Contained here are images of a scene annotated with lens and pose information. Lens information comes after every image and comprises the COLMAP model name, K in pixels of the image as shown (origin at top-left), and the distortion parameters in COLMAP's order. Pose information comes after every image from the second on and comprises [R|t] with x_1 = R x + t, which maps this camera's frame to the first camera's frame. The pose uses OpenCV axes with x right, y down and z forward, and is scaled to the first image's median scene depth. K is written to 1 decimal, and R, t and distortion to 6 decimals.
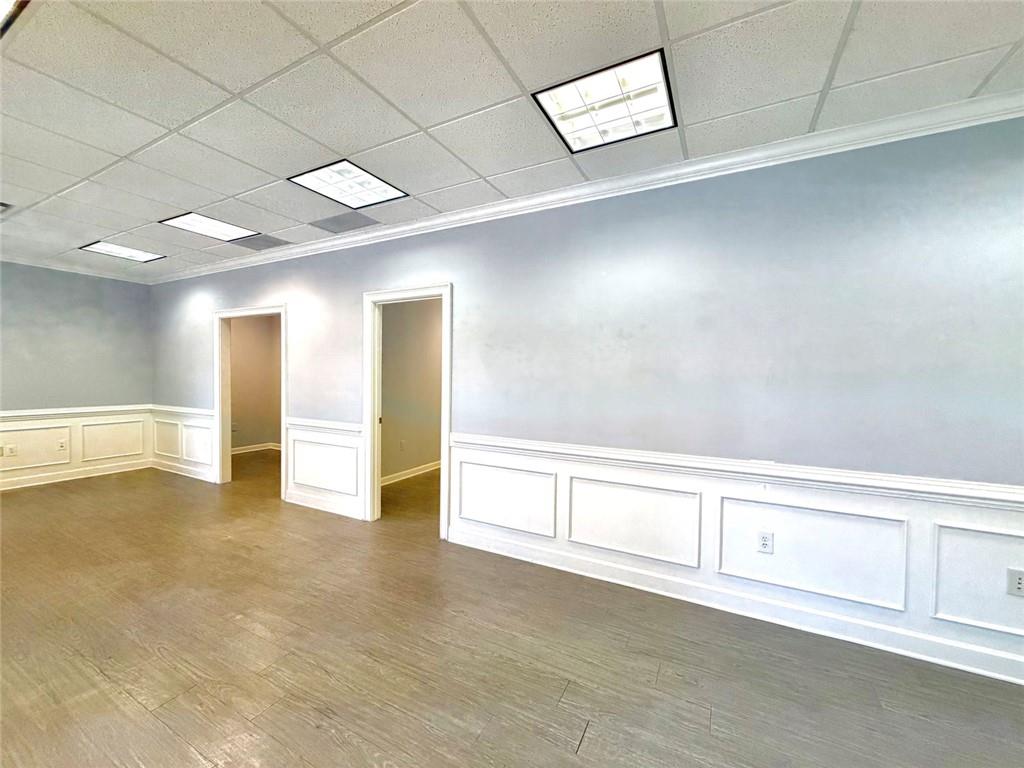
lens RADIAL K [[407.7, 0, 511.7], [0, 407.7, 386.9], [0, 0, 1]] dist [0.002846, -0.001201]
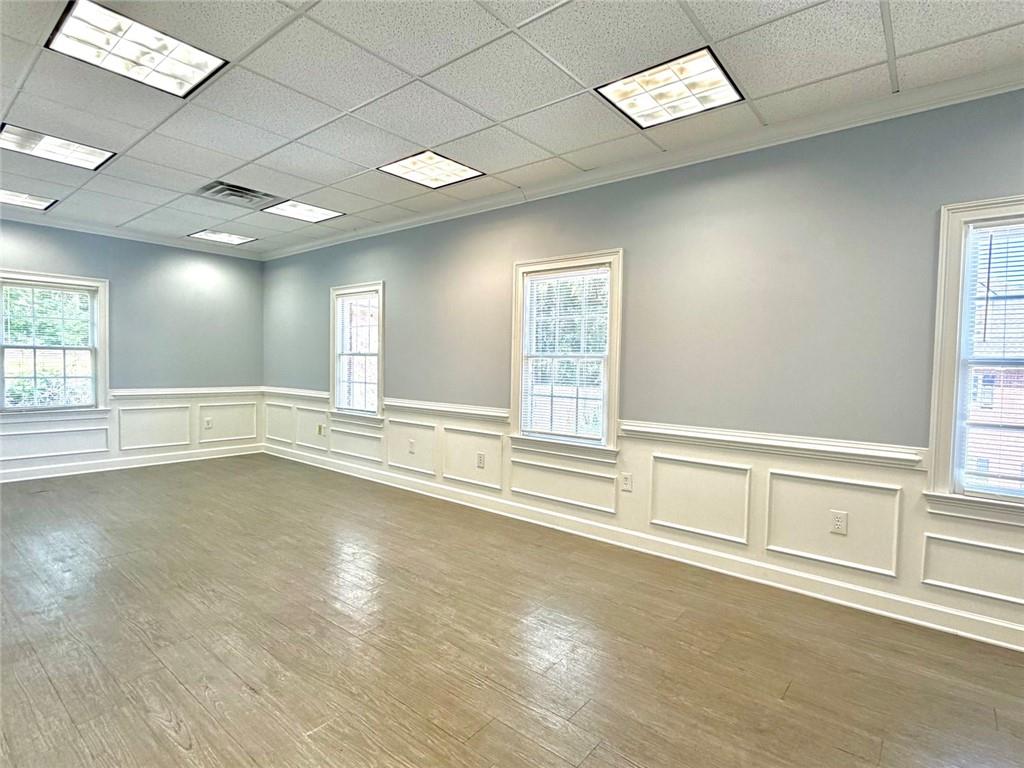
lens RADIAL K [[527.1, 0, 513.0], [0, 527.1, 378.5], [0, 0, 1]] dist [-0.003705, 0.001446]
pose [[-0.980442, -0.045298, 0.191523, -0.940395], [-0.038108, 0.998430, 0.041063, -0.020620], [-0.193083, 0.032961, -0.980629, 1.409920]]
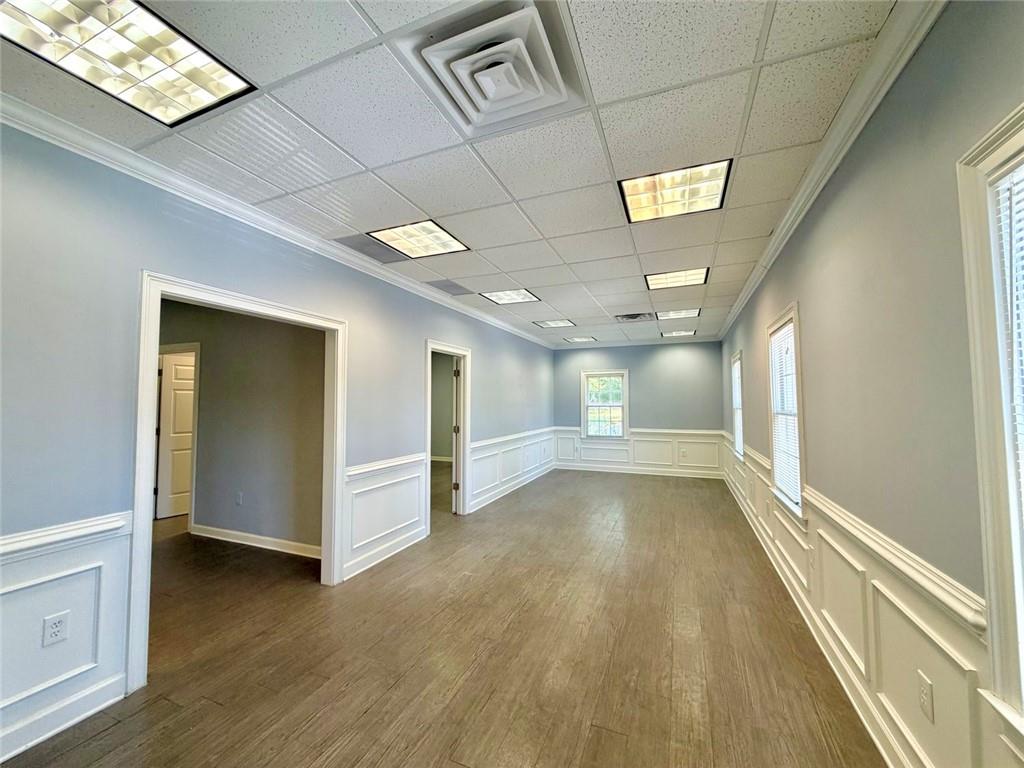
lens RADIAL K [[407.7, 0, 508.1], [0, 407.7, 382.2], [0, 0, 1]] dist [0.002846, -0.001201]
pose [[-0.089456, 0.028466, 0.995584, -1.661979], [0.009808, 0.999568, -0.027699, -0.077019], [-0.995942, 0.007287, -0.089697, 0.940148]]
